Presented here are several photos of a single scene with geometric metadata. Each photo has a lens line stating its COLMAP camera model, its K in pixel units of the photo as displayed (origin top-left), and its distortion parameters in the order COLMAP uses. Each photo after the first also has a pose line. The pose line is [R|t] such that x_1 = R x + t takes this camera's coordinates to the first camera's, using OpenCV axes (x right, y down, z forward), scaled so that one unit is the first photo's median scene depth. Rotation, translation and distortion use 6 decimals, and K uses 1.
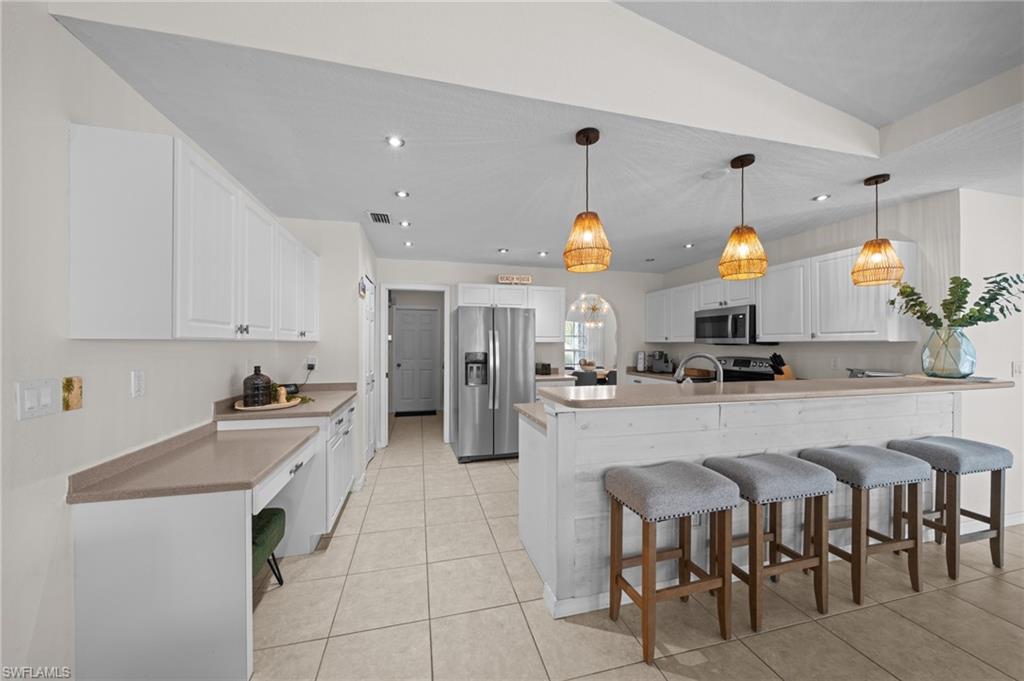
lens RADIAL K [[349.0, 0, 506.9], [0, 349.0, 344.6], [0, 0, 1]] dist [-0.000974, -0.000095]
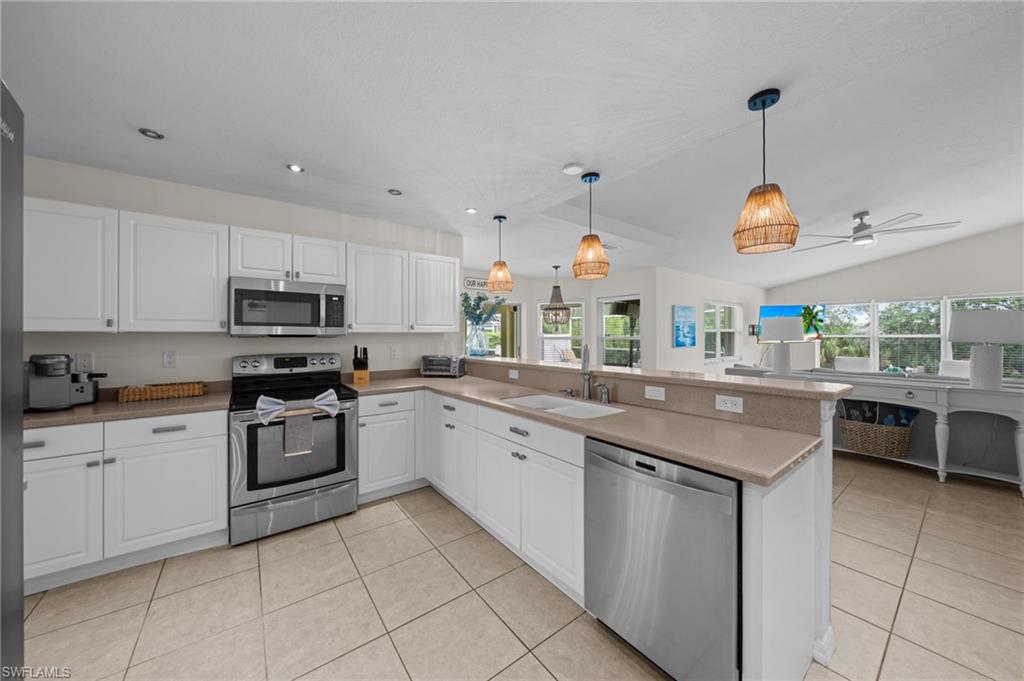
lens RADIAL K [[354.1, 0, 502.2], [0, 354.1, 334.0], [0, 0, 1]] dist [-0.001489, -0.000388]
pose [[-0.380126, 0.003751, 0.924927, -0.170499], [0.004177, 0.999989, -0.002338, -0.001250], [-0.924925, 0.002974, -0.380137, 0.978329]]
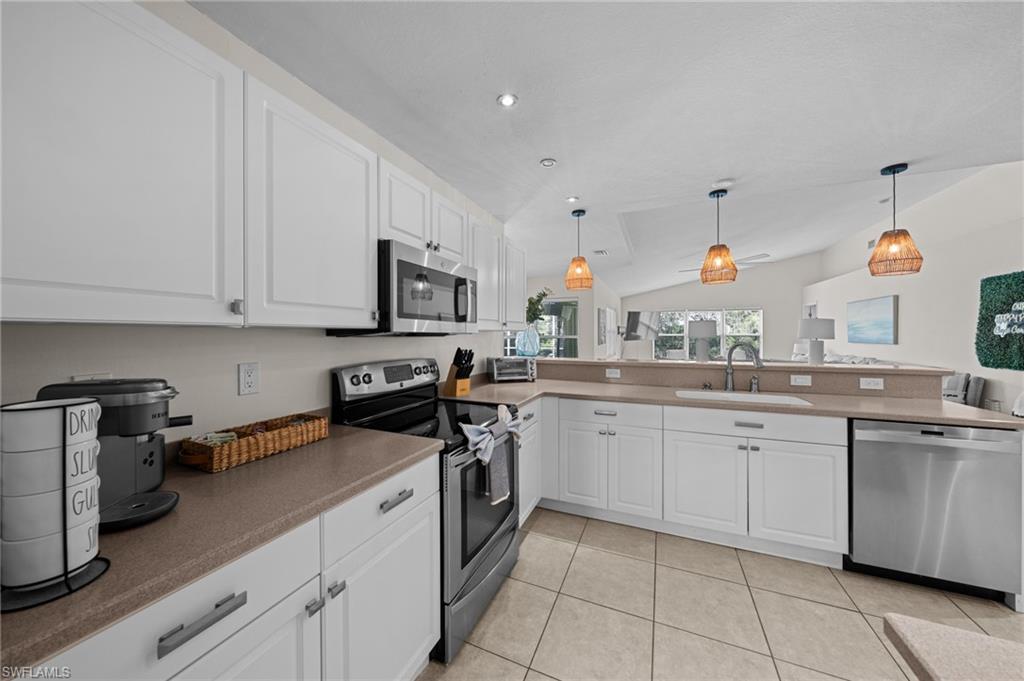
lens RADIAL K [[354.1, 0, 502.2], [0, 354.1, 334.0], [0, 0, 1]] dist [-0.001489, -0.000388]
pose [[-0.788380, -0.000366, 0.615189, 0.286361], [0.002296, 0.999991, 0.003538, -0.003108], [-0.615185, 0.004202, -0.788372, 1.449206]]
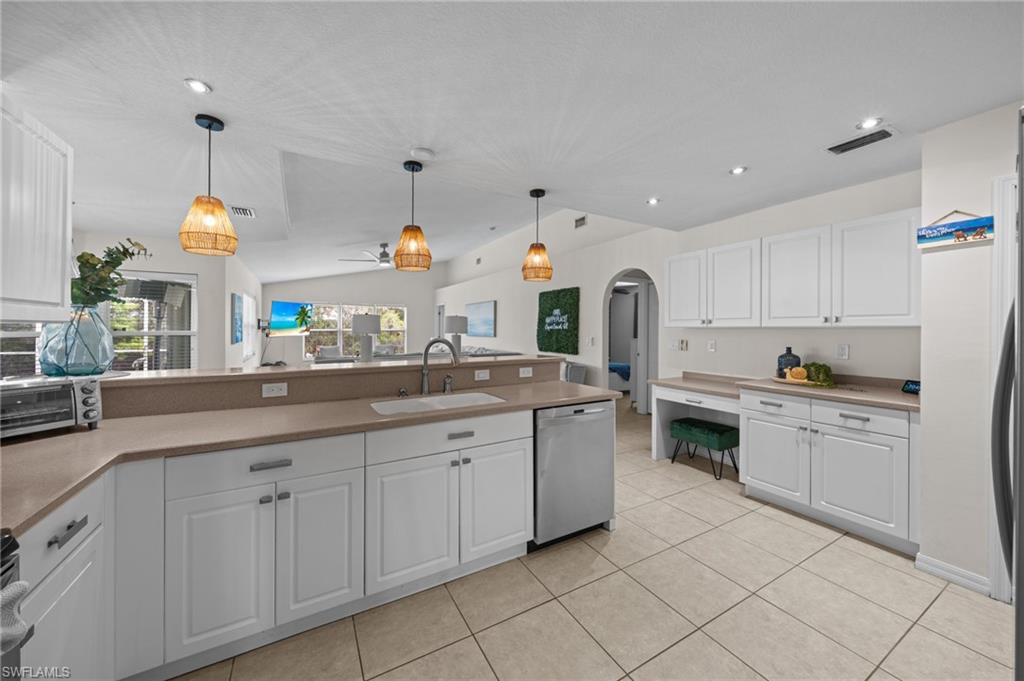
lens RADIAL K [[362.1, 0, 497.0], [0, 362.1, 327.2], [0, 0, 1]] dist [-0.002546, -0.000344]
pose [[-0.967940, -0.003923, -0.251149, 0.403512], [-0.003631, 0.999992, -0.001625, -0.003005], [0.251154, -0.000661, -0.967947, 1.252542]]
